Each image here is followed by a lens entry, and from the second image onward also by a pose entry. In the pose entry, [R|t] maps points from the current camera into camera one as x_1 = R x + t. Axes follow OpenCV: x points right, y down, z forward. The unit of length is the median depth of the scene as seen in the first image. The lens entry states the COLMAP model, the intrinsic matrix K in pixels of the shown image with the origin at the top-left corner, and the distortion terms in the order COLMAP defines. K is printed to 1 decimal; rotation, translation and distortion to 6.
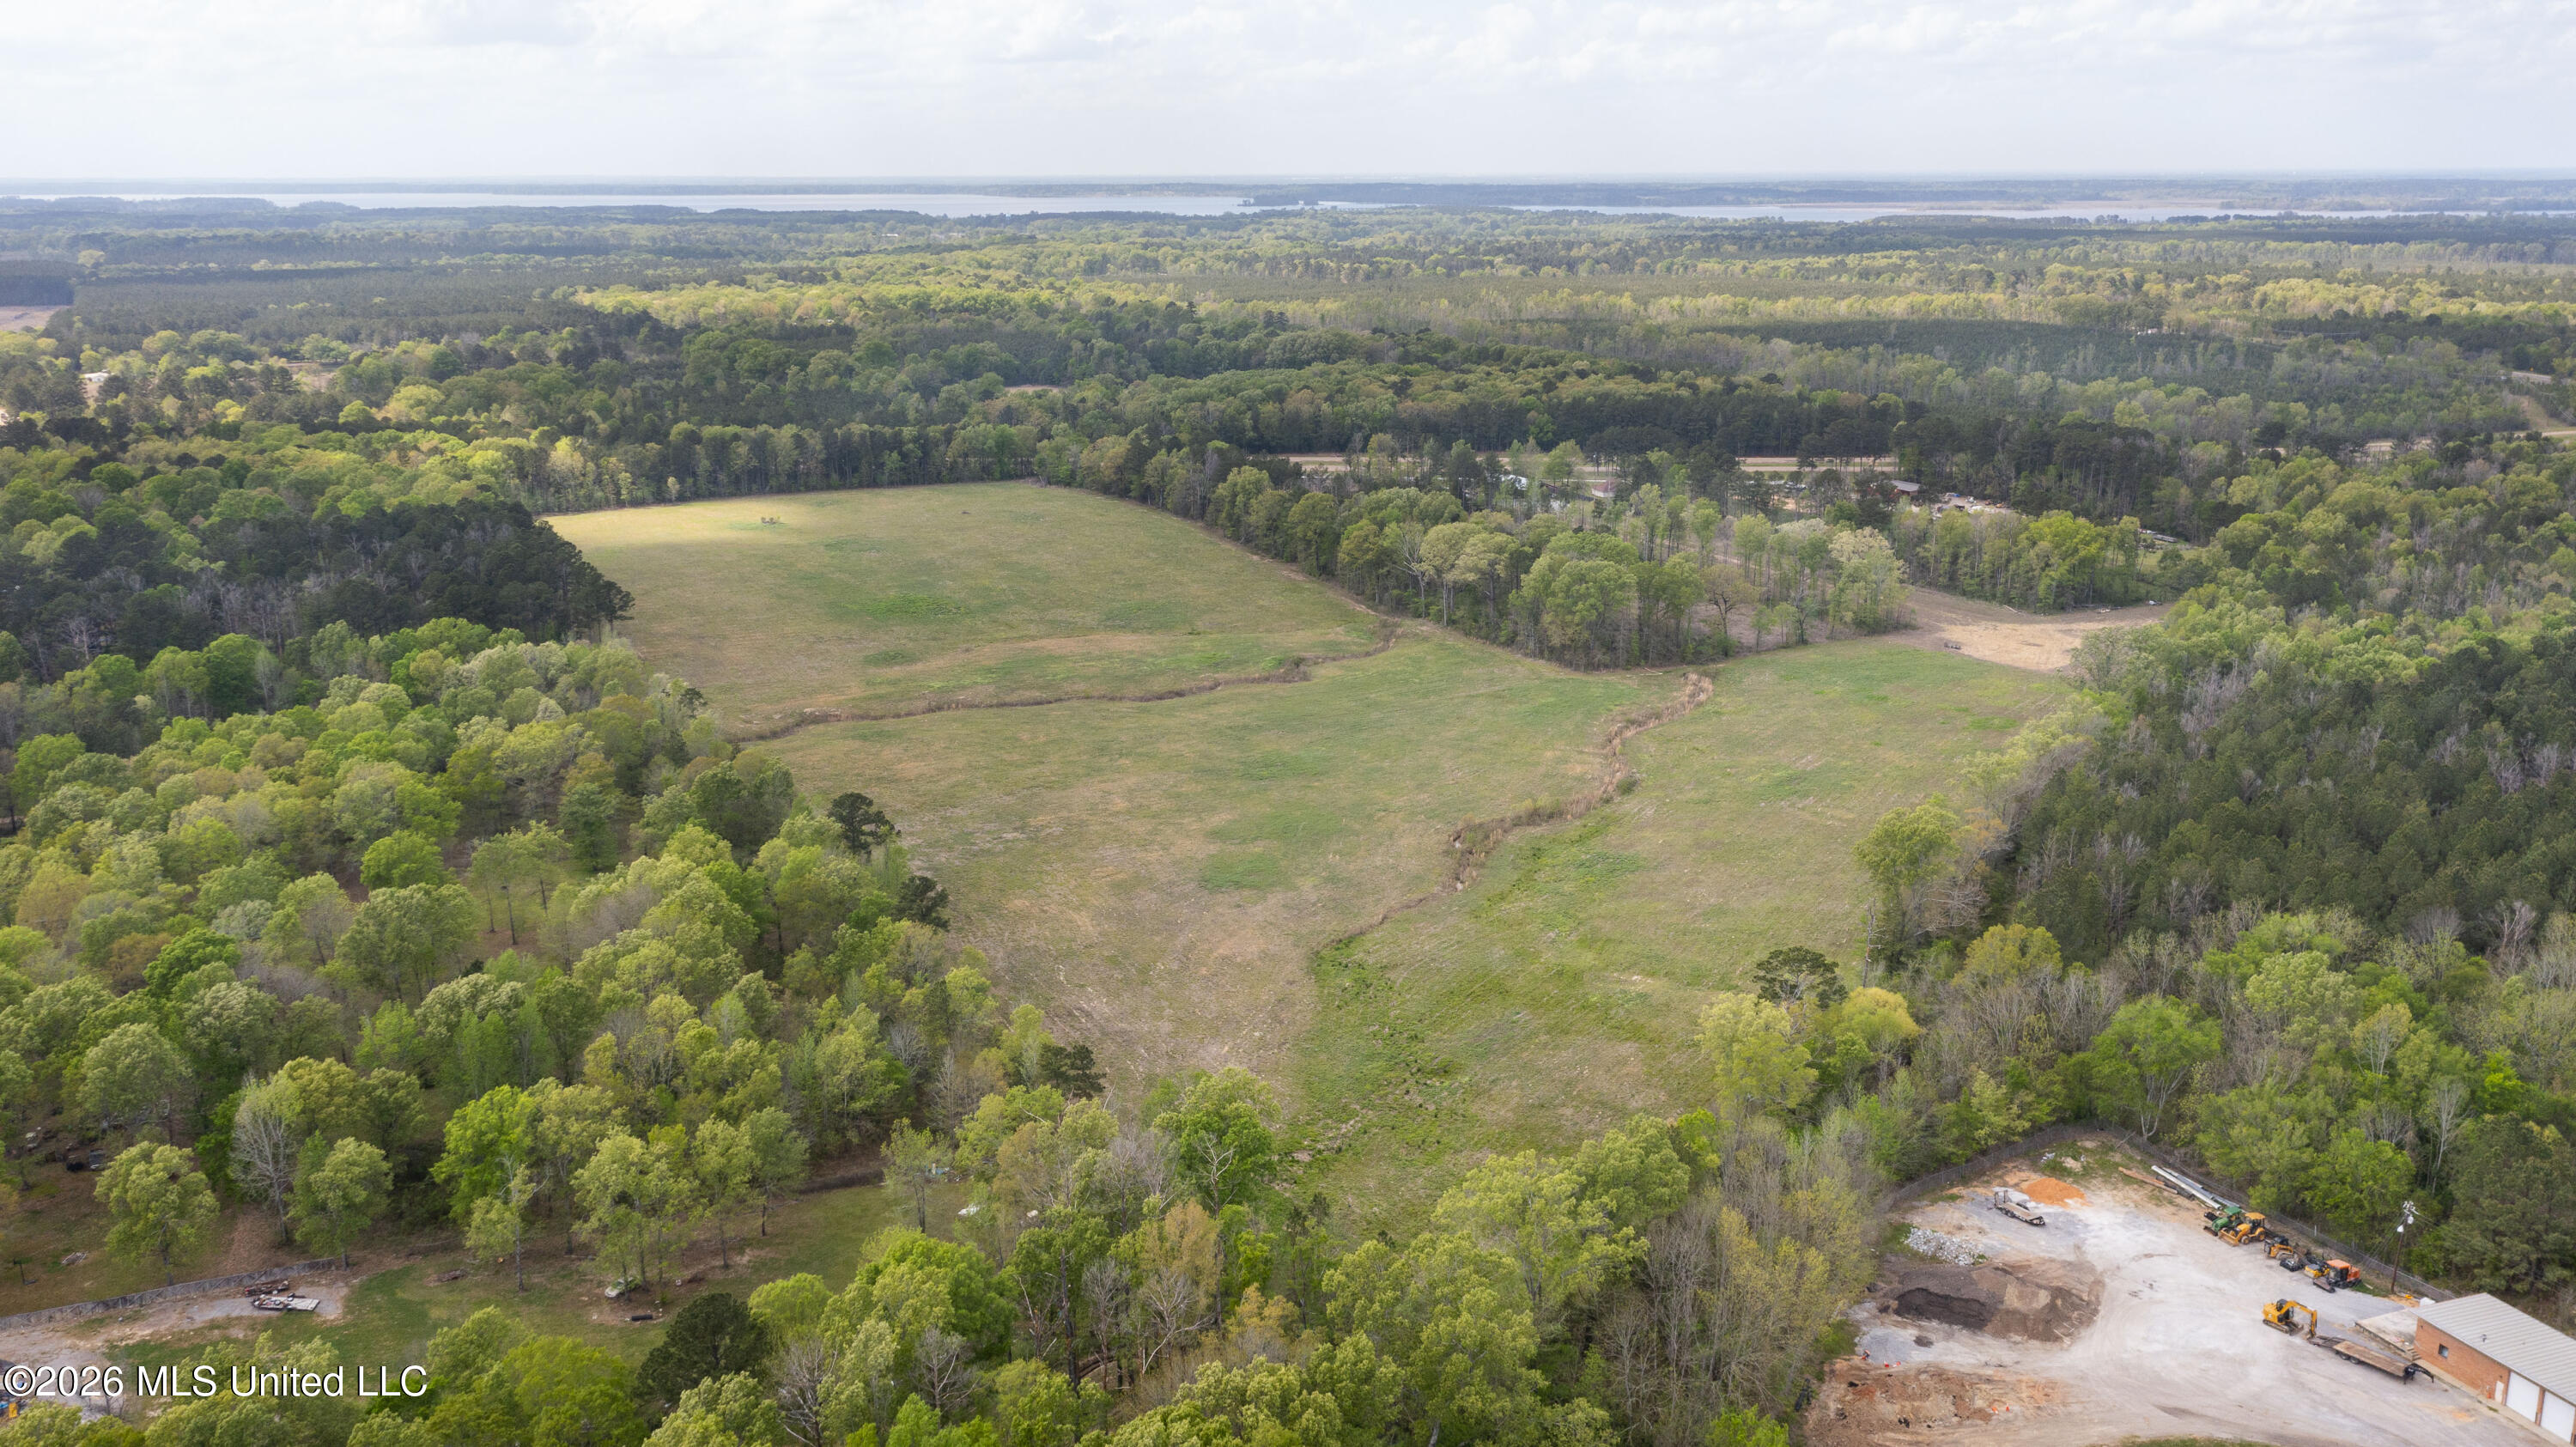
lens RADIAL K [[2173.9, 0, 1281.4], [0, 2173.9, 714.6], [0, 0, 1]] dist [0.003968, 0.017800]
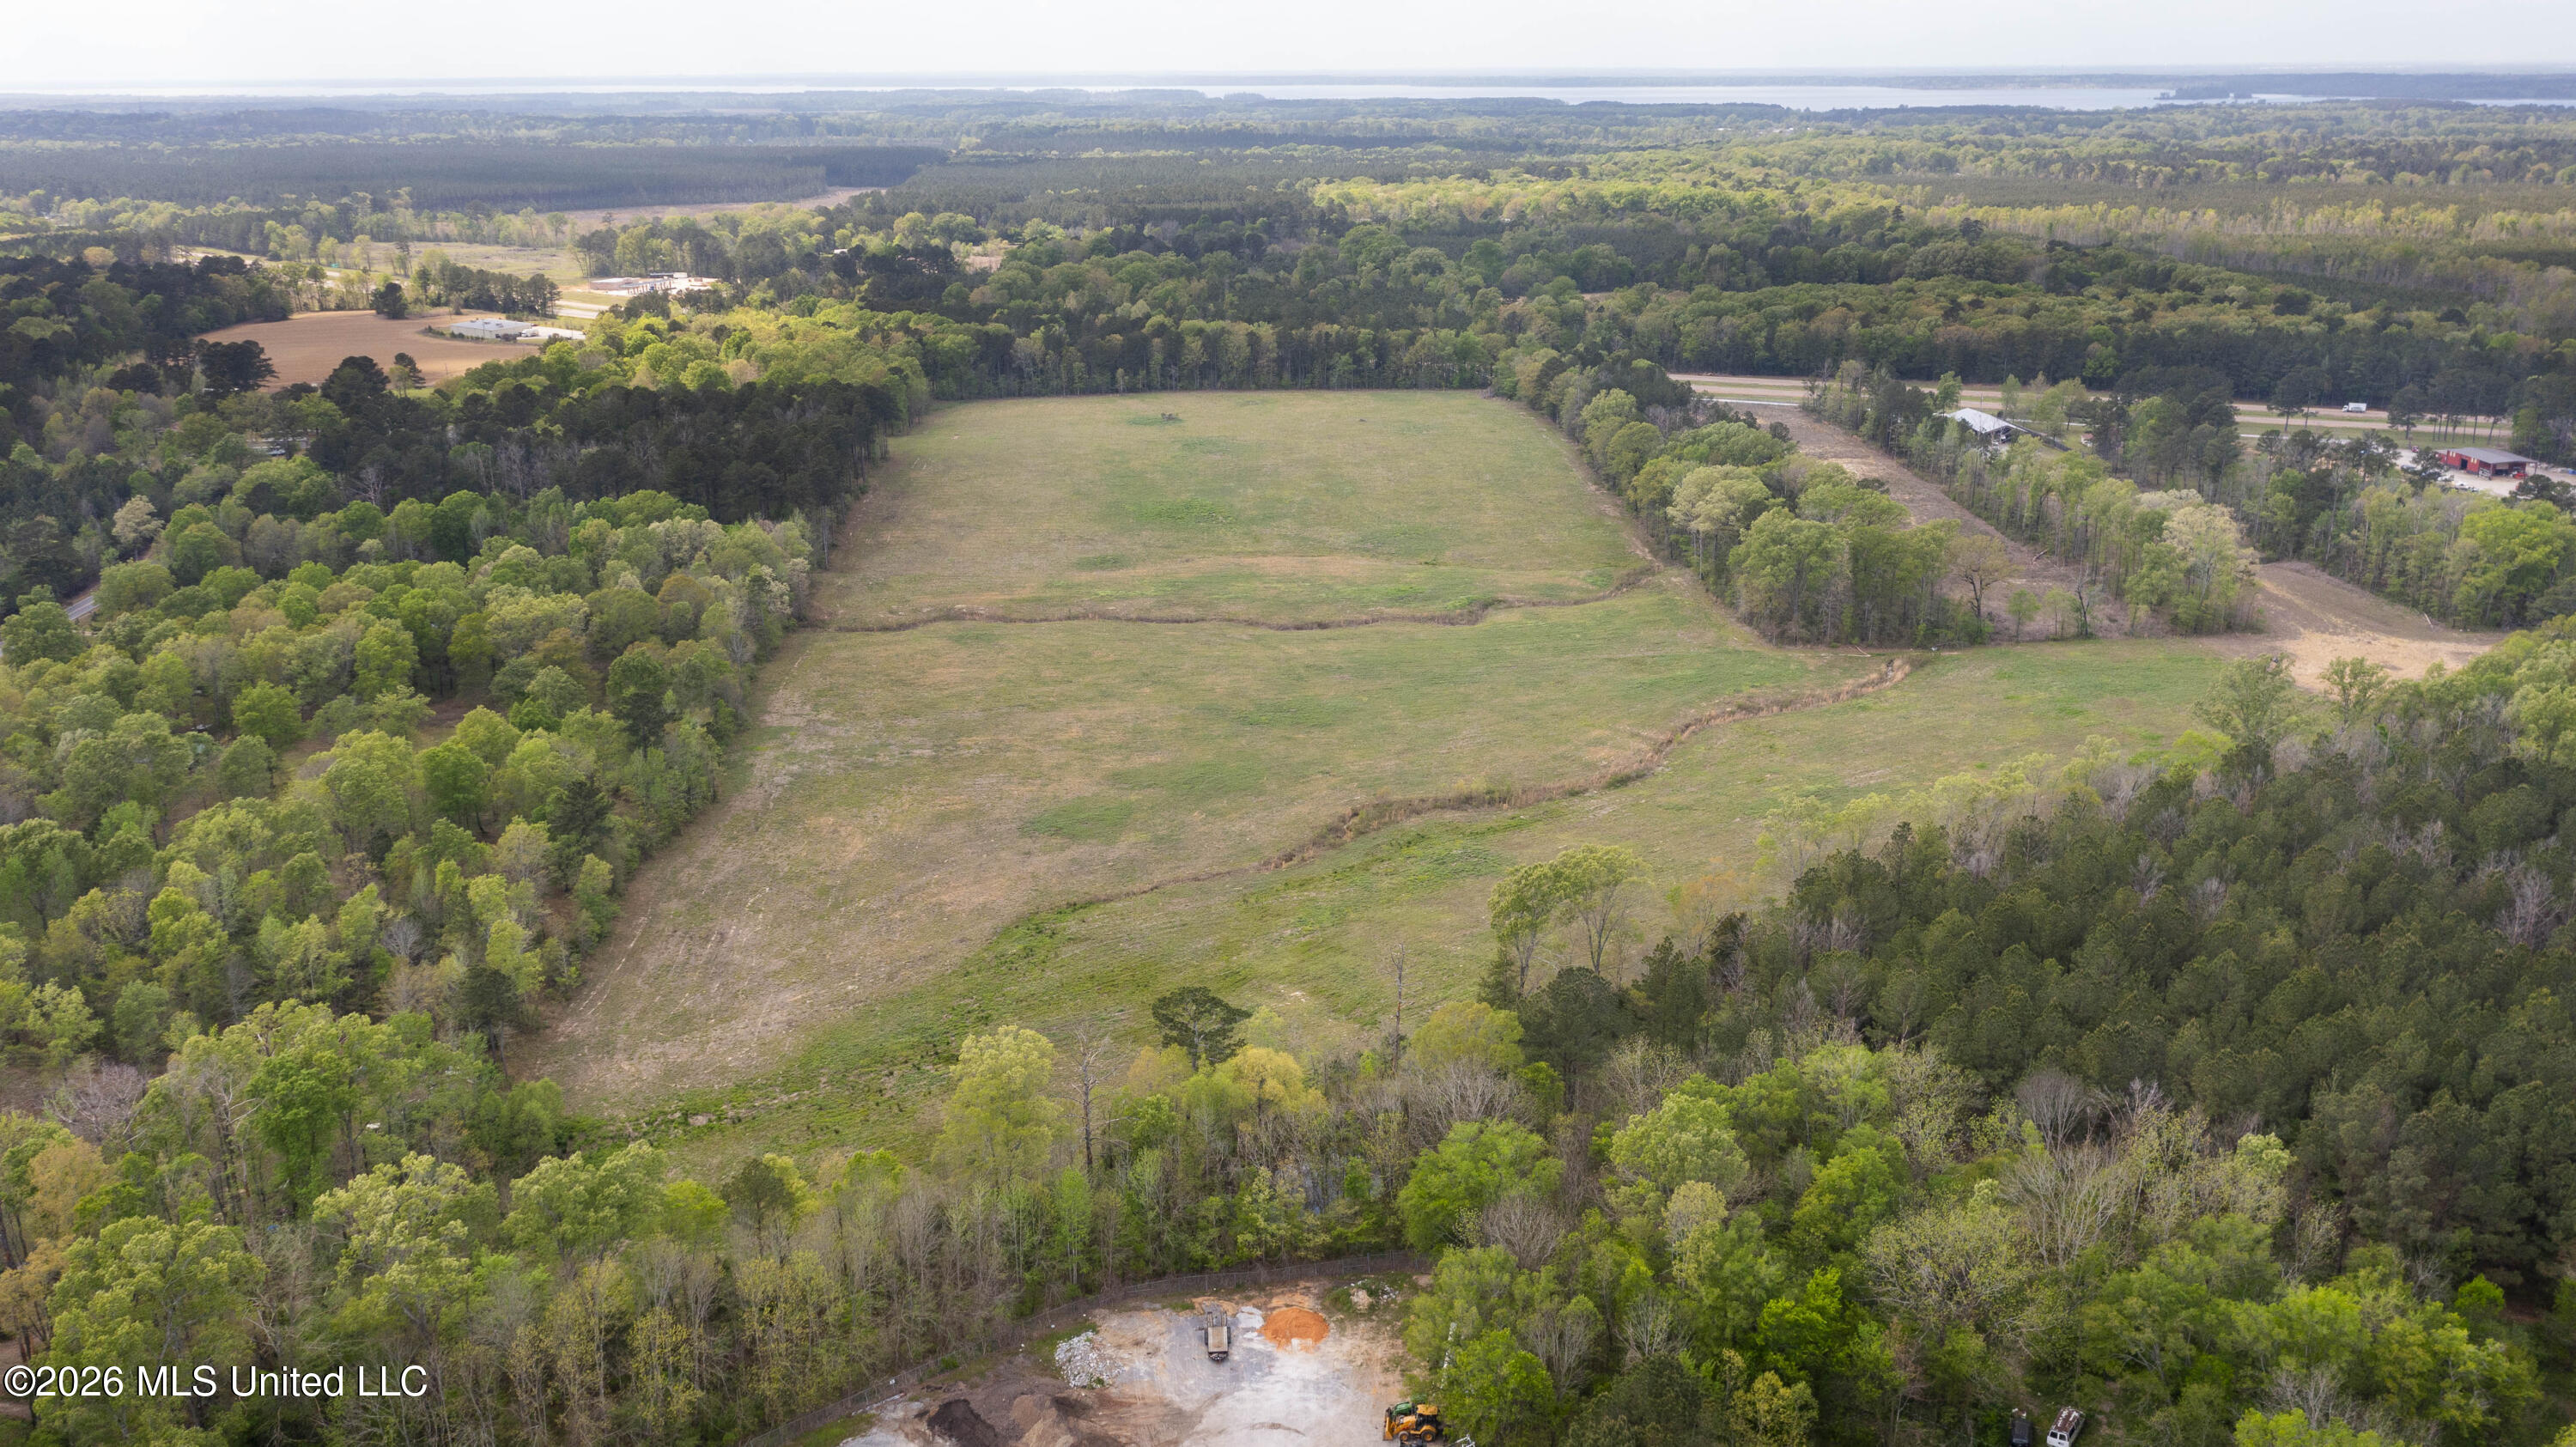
lens RADIAL K [[2173.9, 0, 1281.4], [0, 2173.9, 714.6], [0, 0, 1]] dist [0.003968, 0.017800]
pose [[0.917747, 0.112165, -0.380998, 0.191786], [-0.094332, 0.993402, 0.065228, -0.019691], [0.385800, -0.023923, 0.922272, 0.072179]]
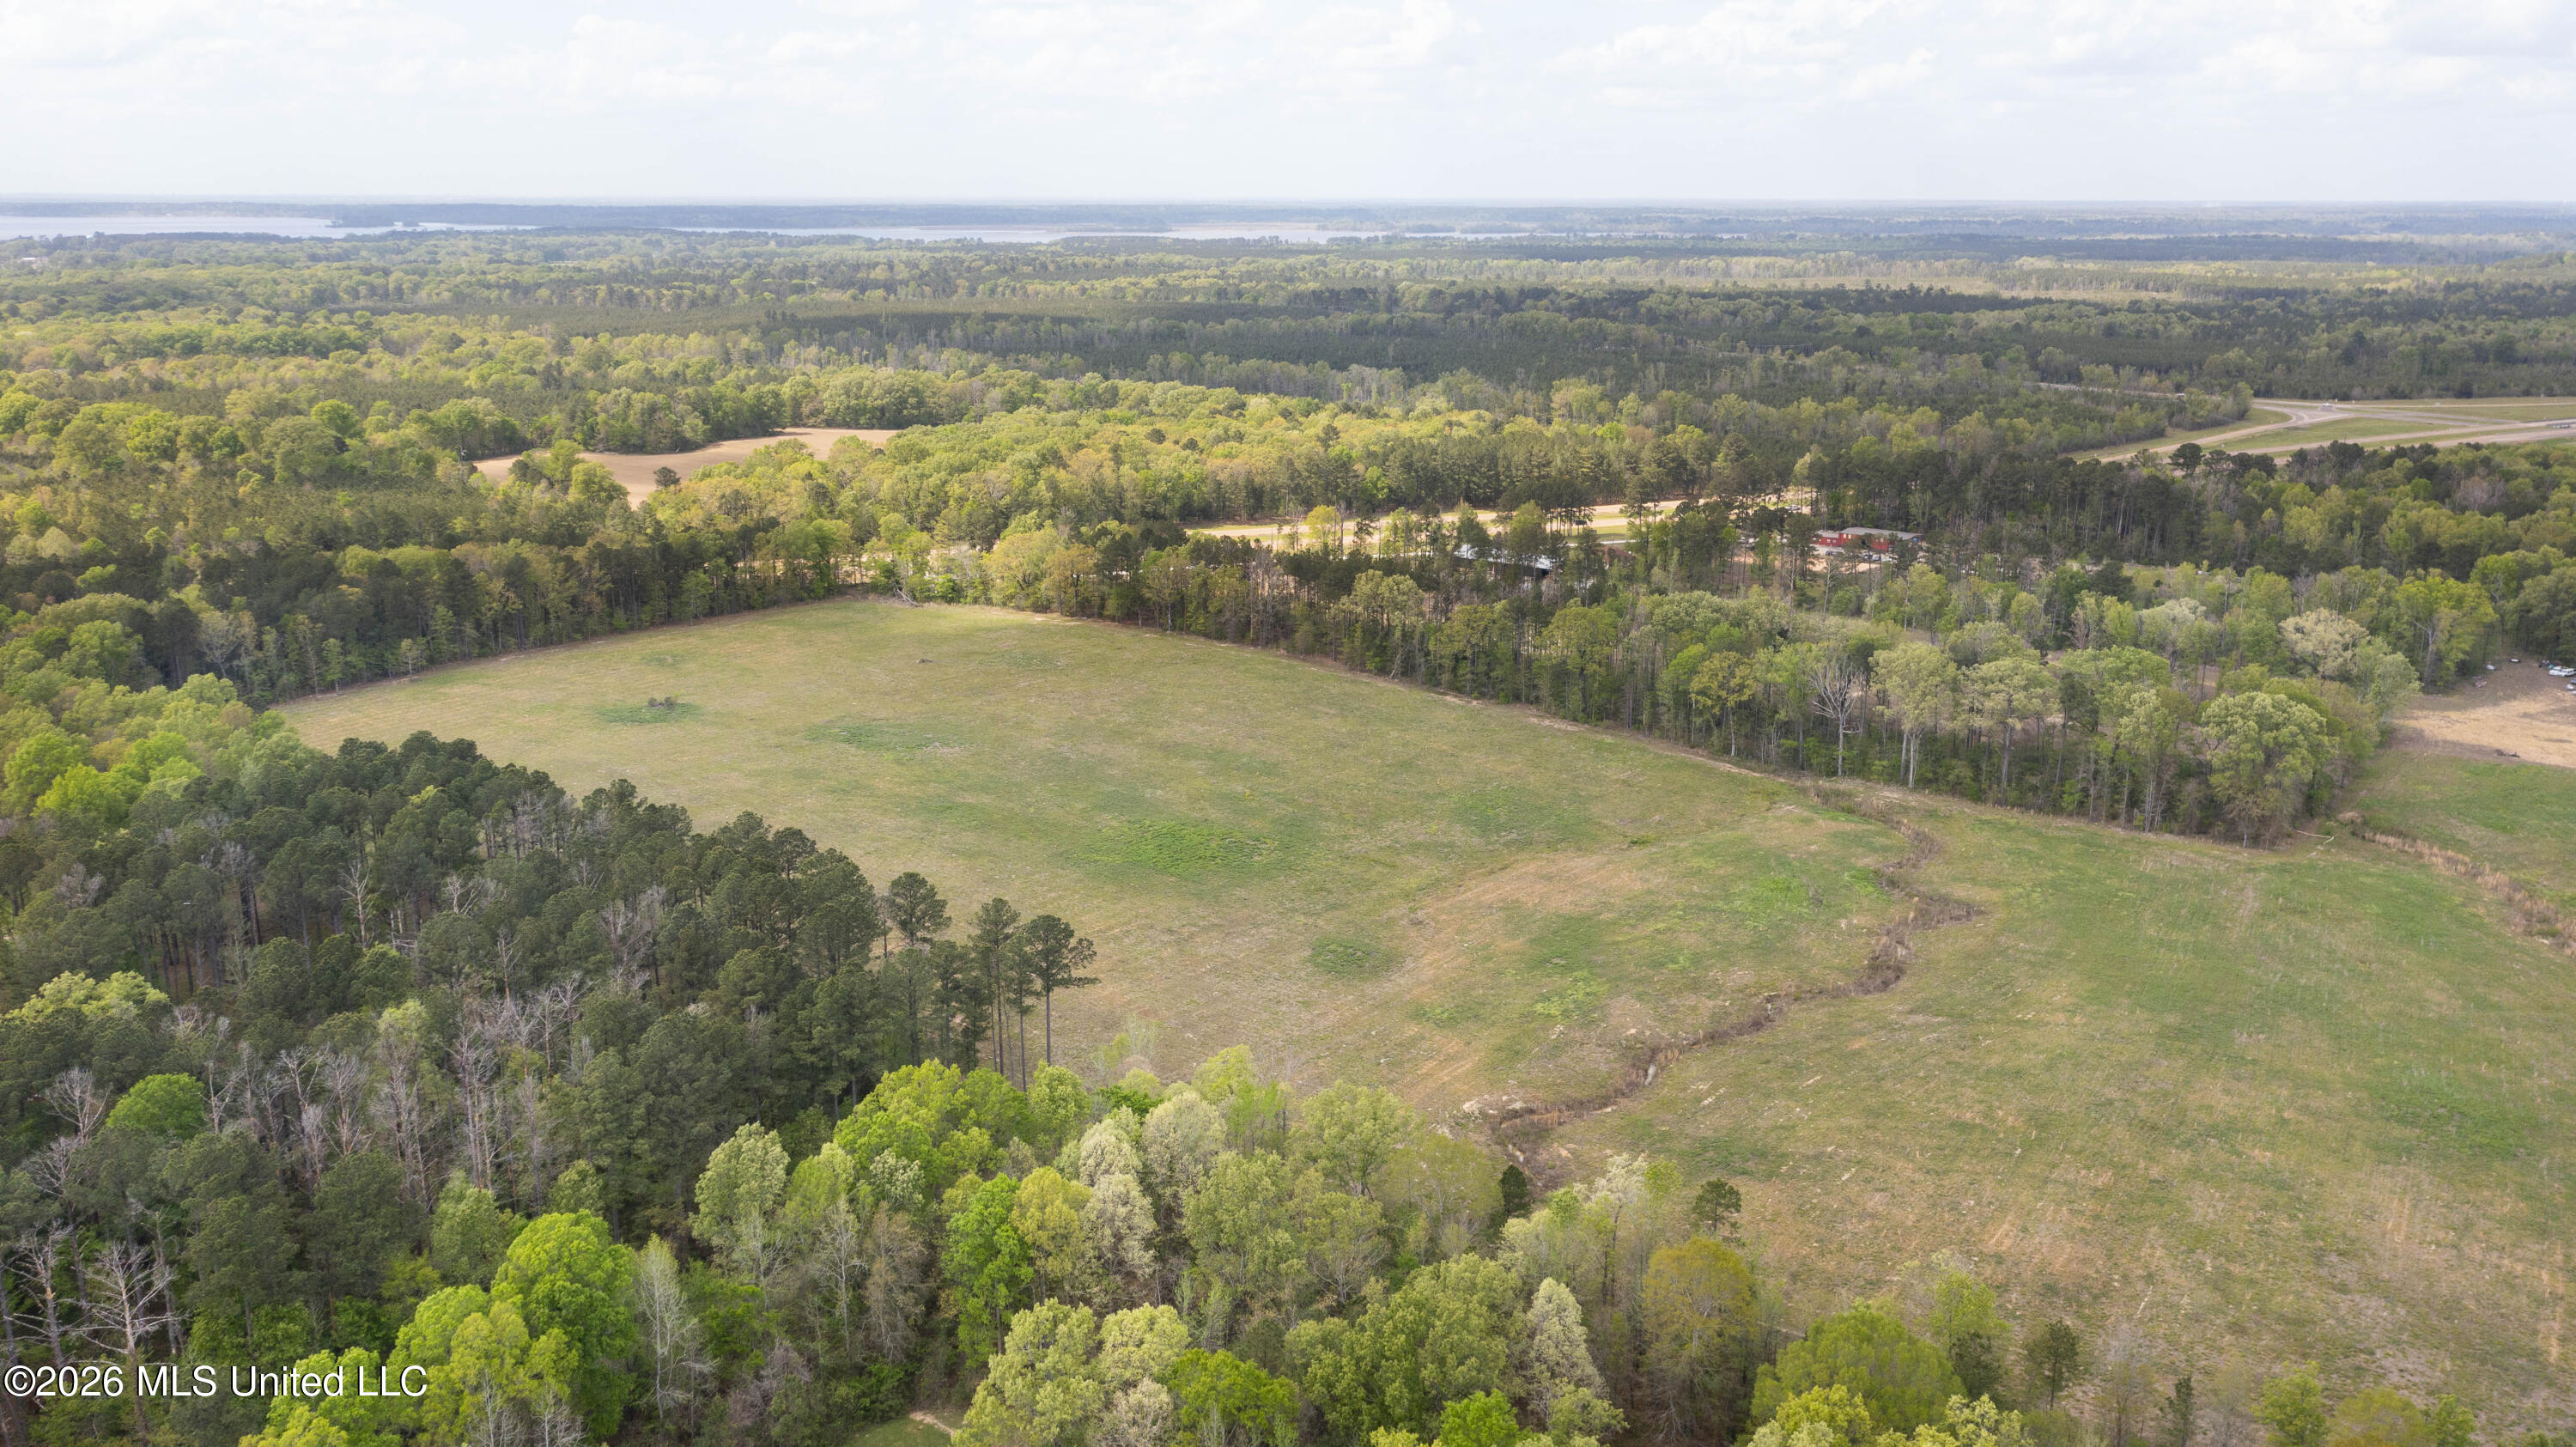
lens RADIAL K [[2096.5, 0, 1285.3], [0, 2096.5, 705.2], [0, 0, 1]] dist [0.003390, 0.021074]
pose [[0.908877, -0.092921, 0.406581, -0.285117], [0.095611, 0.995324, 0.013744, -0.070430], [-0.405957, 0.026382, 0.913511, 0.321759]]
